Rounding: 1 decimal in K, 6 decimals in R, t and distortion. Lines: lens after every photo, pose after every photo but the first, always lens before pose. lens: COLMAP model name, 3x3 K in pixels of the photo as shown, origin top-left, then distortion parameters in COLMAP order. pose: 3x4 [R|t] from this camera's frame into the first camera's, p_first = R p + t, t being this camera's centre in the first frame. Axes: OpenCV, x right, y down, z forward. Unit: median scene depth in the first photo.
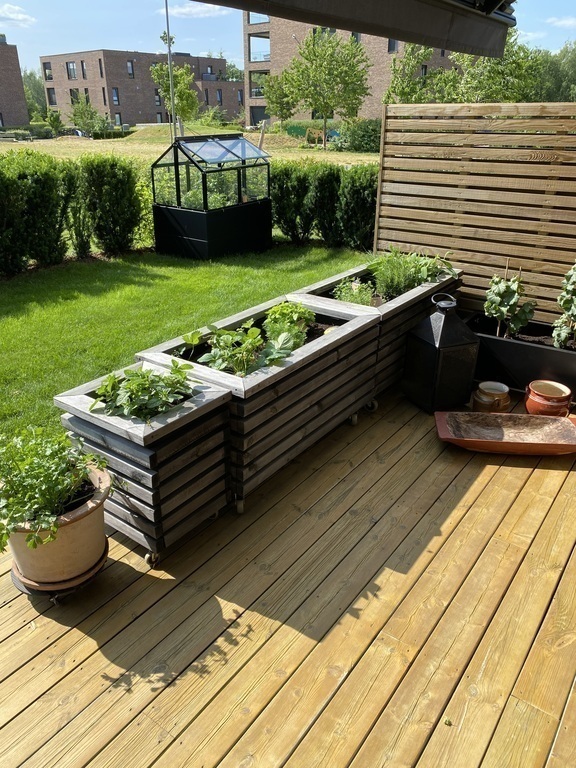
lens RADIAL K [[583.5, 0, 288.4], [0, 583.5, 388.9], [0, 0, 1]] dist [0.009109, -0.008740]
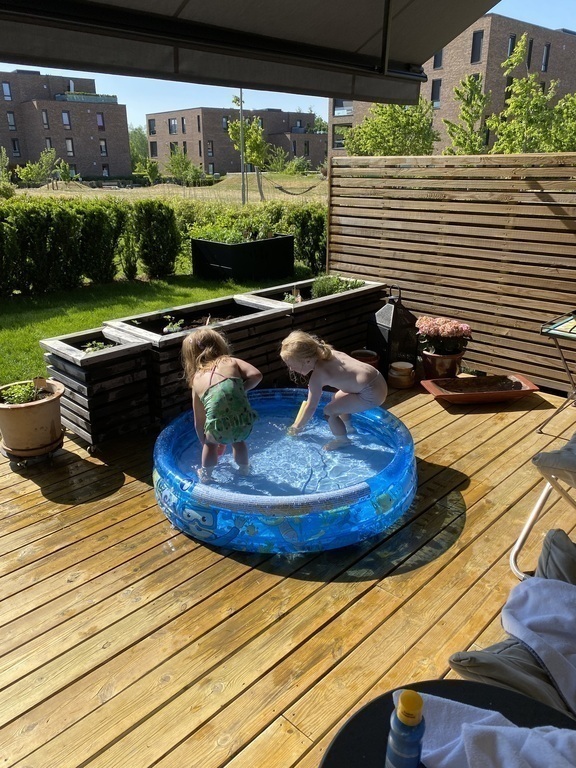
lens RADIAL K [[583.5, 0, 283.7], [0, 583.5, 381.7], [0, 0, 1]] dist [0.009109, -0.008740]
pose [[0.989136, 0.047432, -0.139145, 0.140002], [-0.058737, 0.995198, -0.078301, 0.062127], [0.134762, 0.085623, 0.987172, -0.132972]]
